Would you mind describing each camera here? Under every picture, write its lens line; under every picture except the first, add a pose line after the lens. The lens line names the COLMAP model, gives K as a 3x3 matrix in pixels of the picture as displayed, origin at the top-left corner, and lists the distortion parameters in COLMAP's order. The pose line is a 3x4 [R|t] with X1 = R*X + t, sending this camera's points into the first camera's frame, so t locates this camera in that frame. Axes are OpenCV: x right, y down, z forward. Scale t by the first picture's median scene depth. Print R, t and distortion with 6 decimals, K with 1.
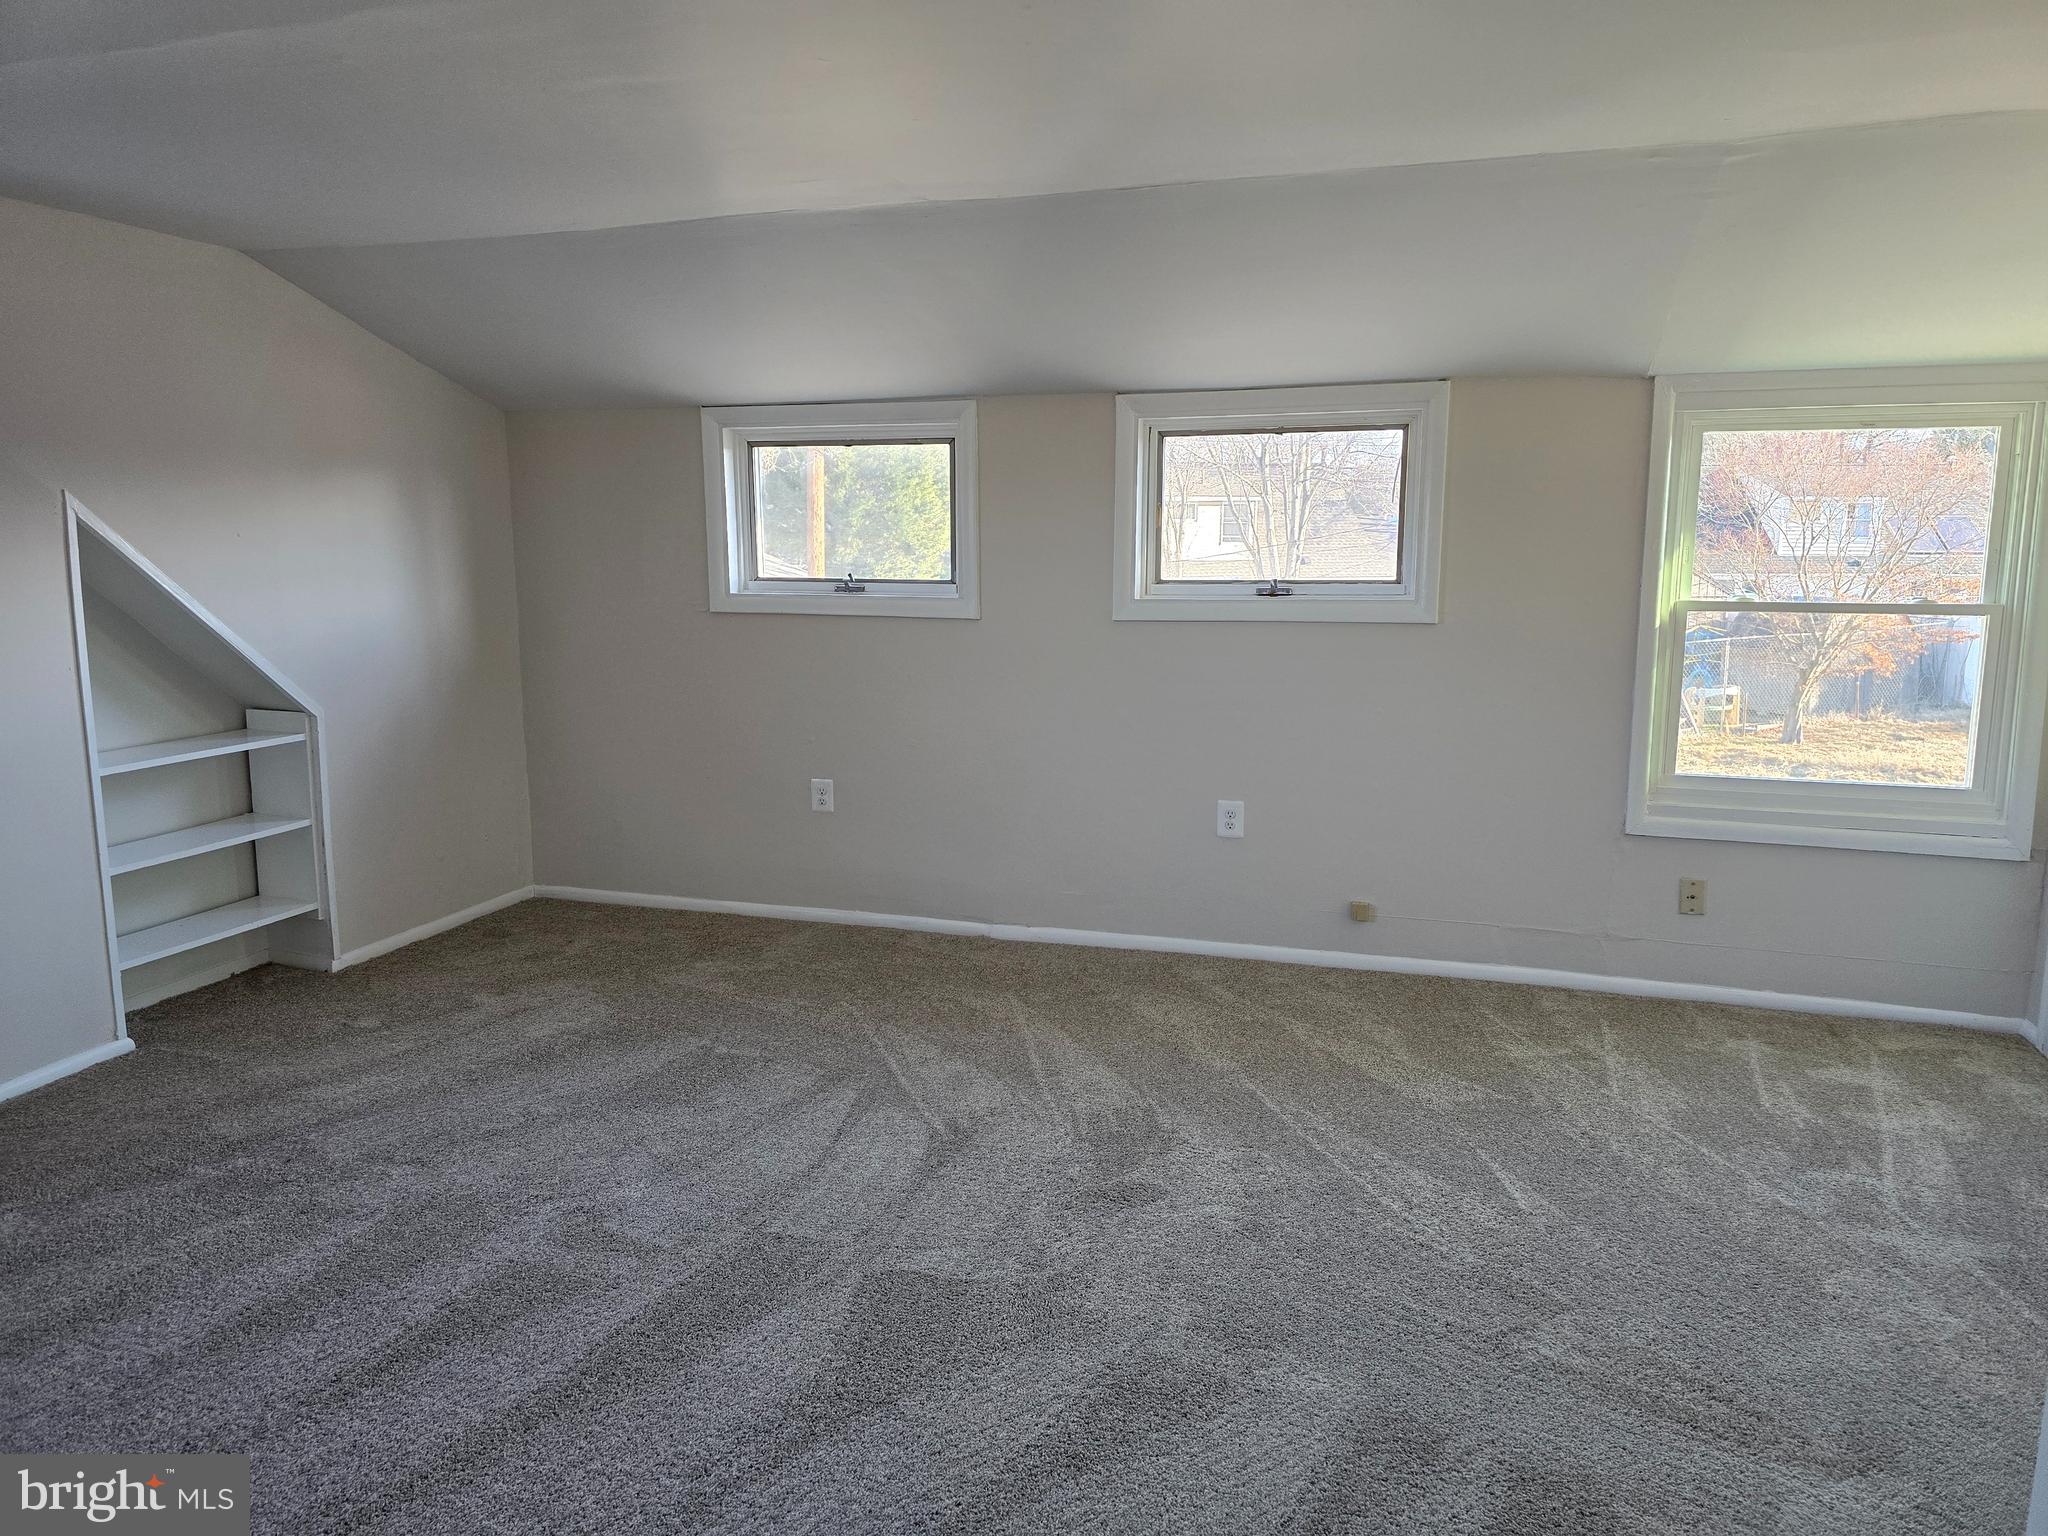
lens RADIAL K [[1406.7, 0, 1026.1], [0, 1406.7, 760.4], [0, 0, 1]] dist [0.069604, -0.058539]
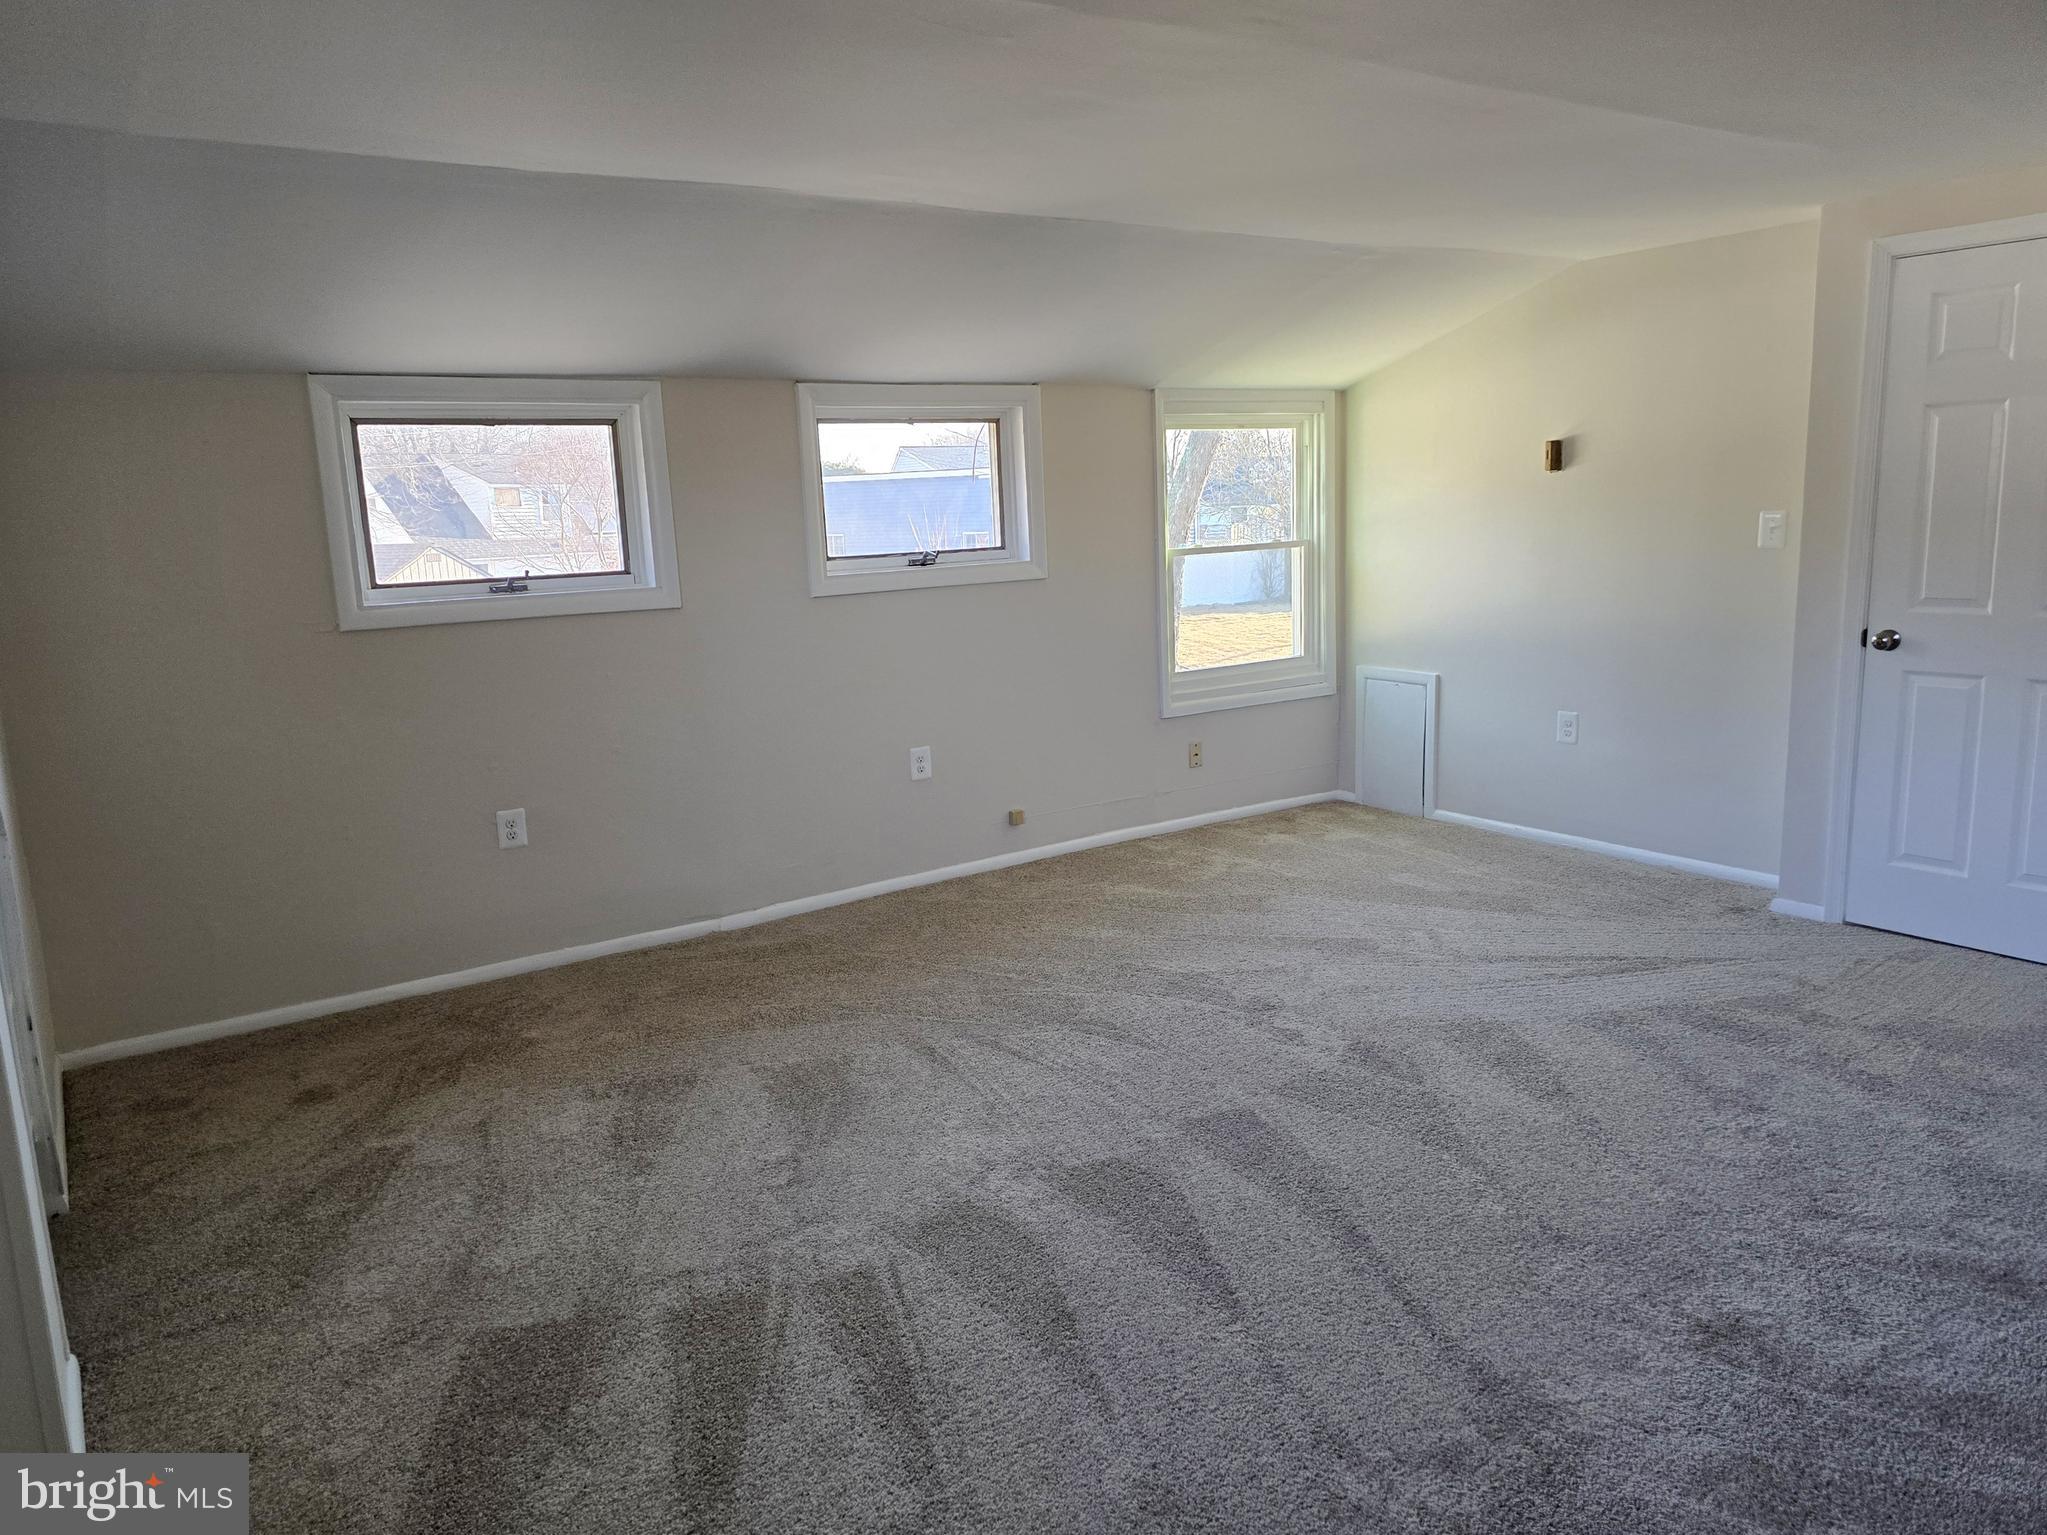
lens RADIAL K [[1406.0, 0, 1026.8], [0, 1406.0, 783.3], [0, 0, 1]] dist [0.069604, -0.058539]
pose [[0.607904, -0.176727, 0.774093, -0.687272], [0.168254, 0.981447, 0.091935, -0.032545], [-0.775979, 0.074357, 0.626361, 0.222408]]
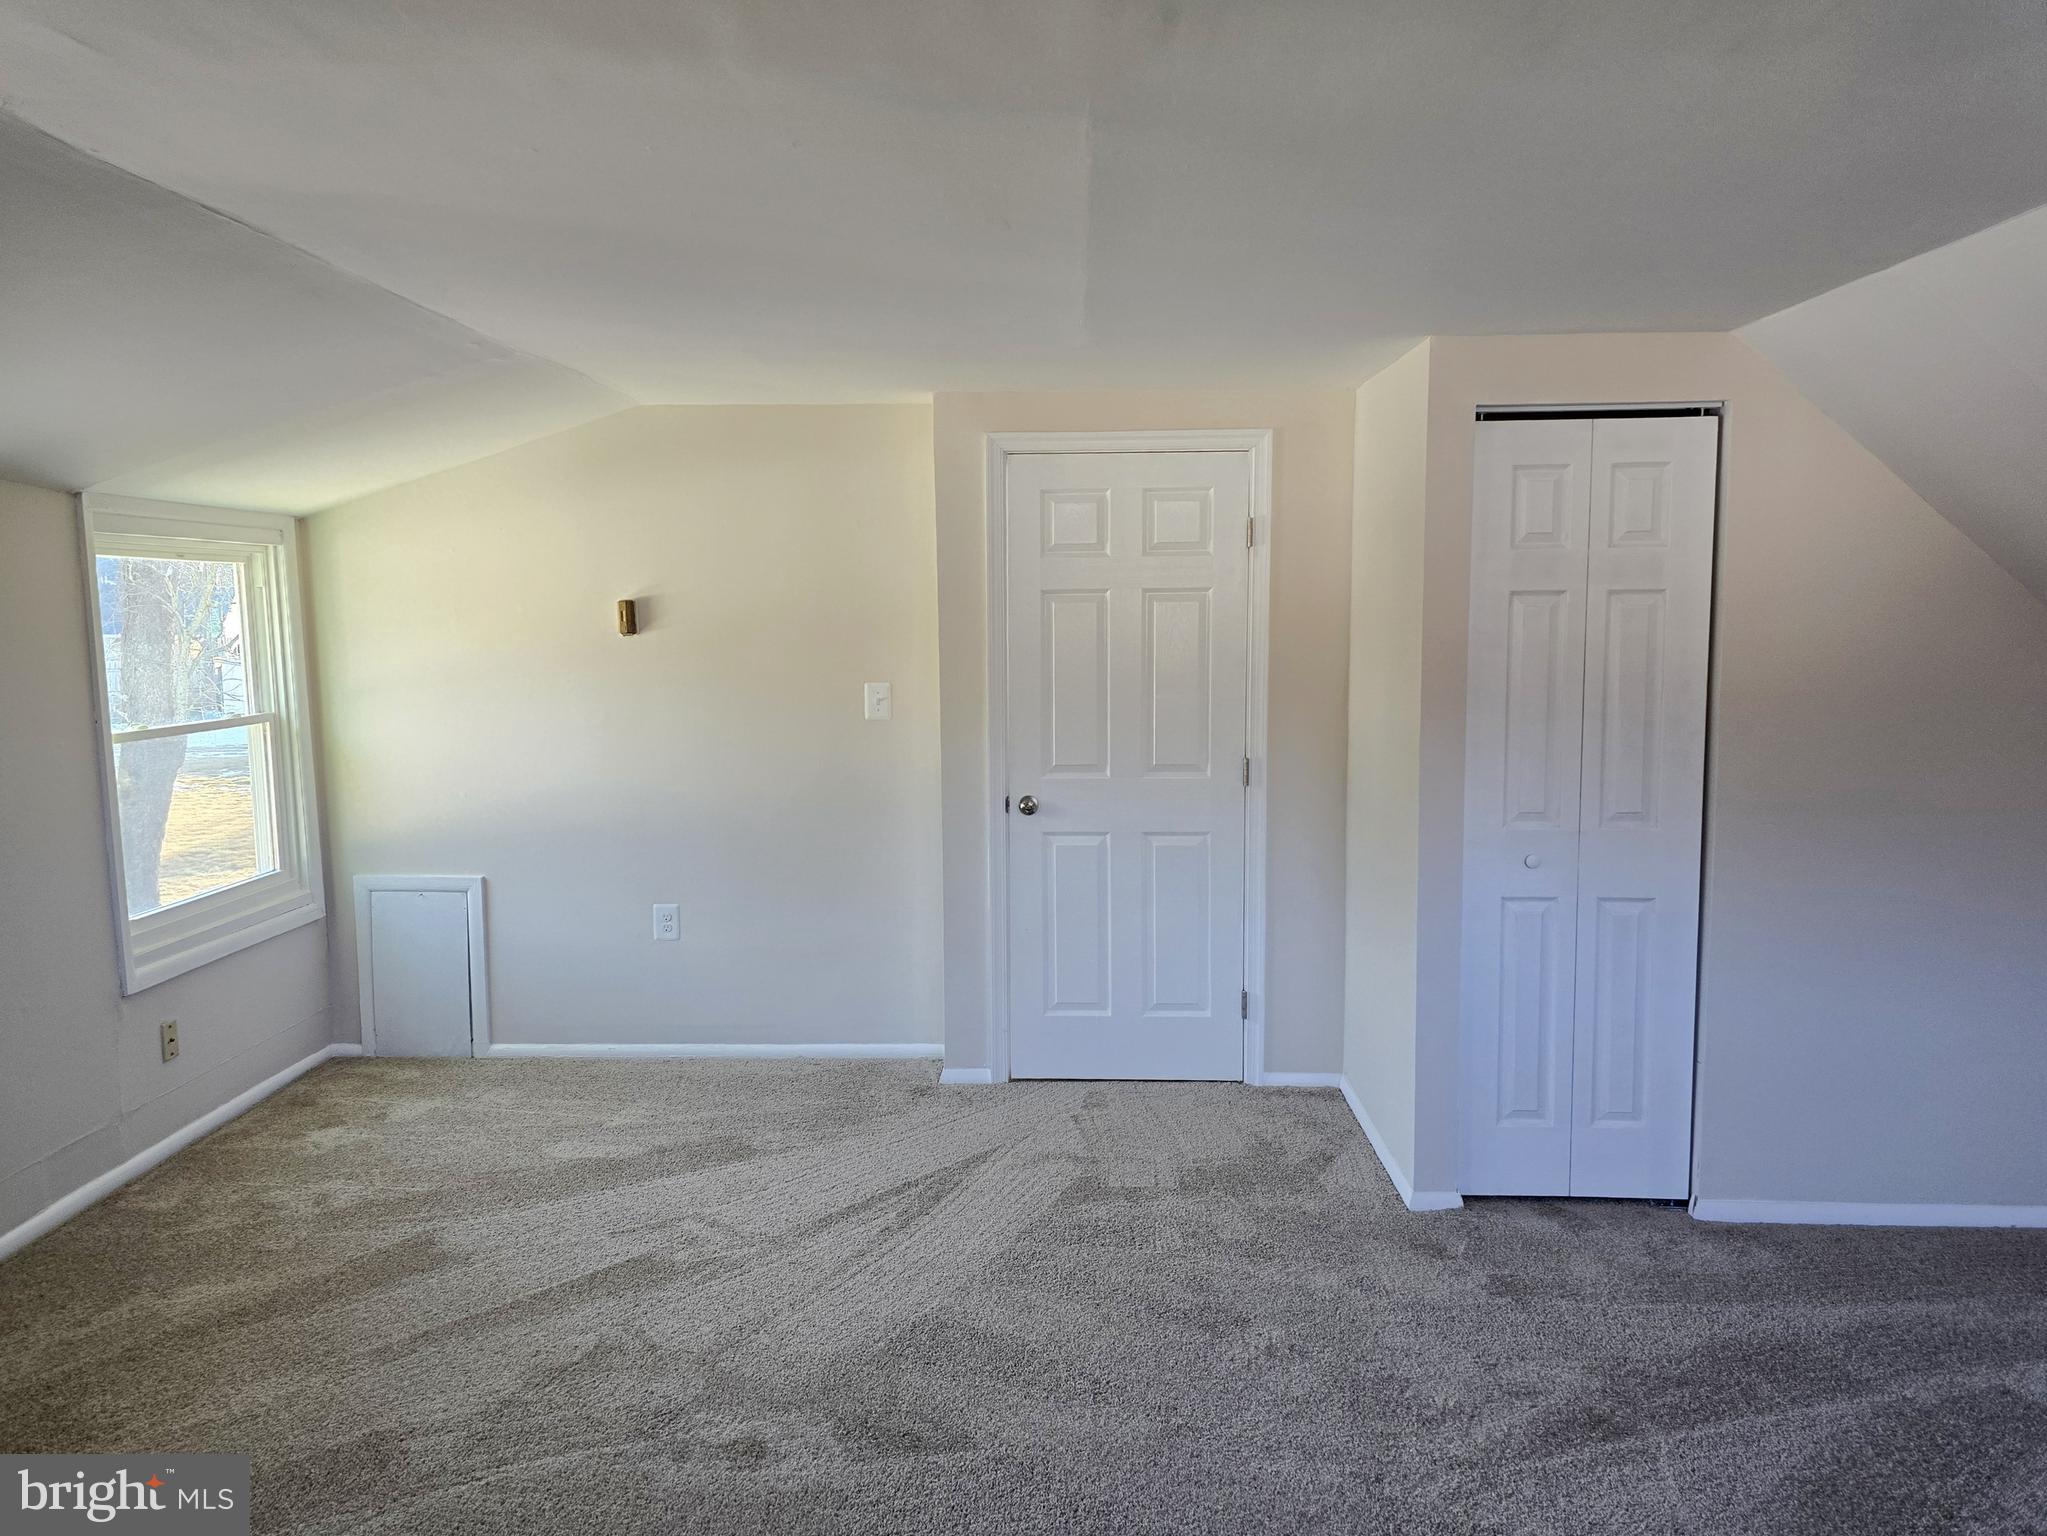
lens RADIAL K [[1406.0, 0, 1018.4], [0, 1406.0, 761.1], [0, 0, 1]] dist [0.069604, -0.058539]
pose [[-0.261241, -0.096555, 0.960432, -0.531022], [0.171080, 0.974601, 0.144514, -0.116252], [-0.949992, 0.202064, -0.238087, 0.601179]]
